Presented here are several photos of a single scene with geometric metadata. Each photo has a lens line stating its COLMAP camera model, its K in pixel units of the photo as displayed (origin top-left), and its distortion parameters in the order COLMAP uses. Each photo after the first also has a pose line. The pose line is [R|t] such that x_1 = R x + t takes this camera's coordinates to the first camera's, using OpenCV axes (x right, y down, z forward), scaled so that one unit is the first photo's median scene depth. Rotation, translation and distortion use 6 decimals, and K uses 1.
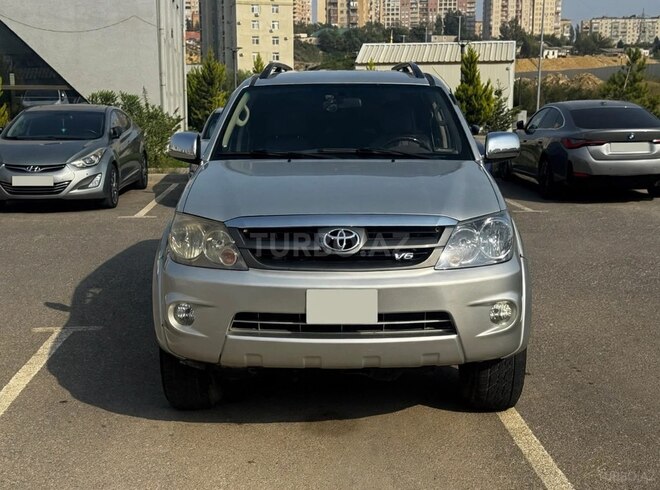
lens RADIAL K [[933.4, 0, 332.3], [0, 933.4, 241.9], [0, 0, 1]] dist [0.101687, 0.000000]
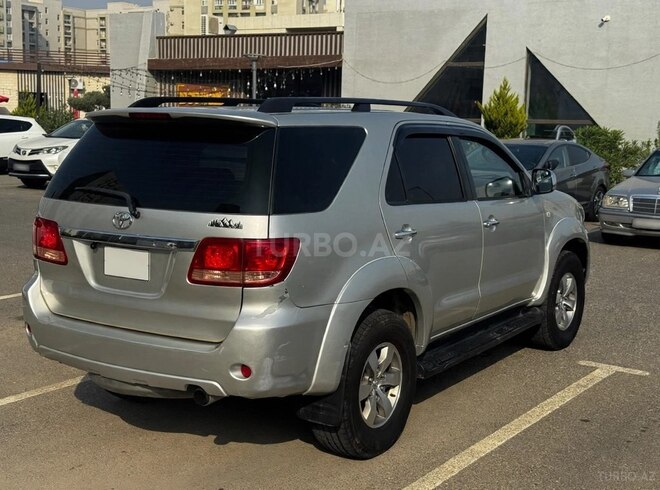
lens RADIAL K [[933.4, 0, 324.4], [0, 933.4, 249.1], [0, 0, 1]] dist [0.101687, 0.000000]
pose [[0.778764, 0.110420, -0.617523, 0.258796], [-0.126266, 0.991831, 0.018116, -0.010465], [0.614479, 0.063864, 0.786344, 0.011144]]
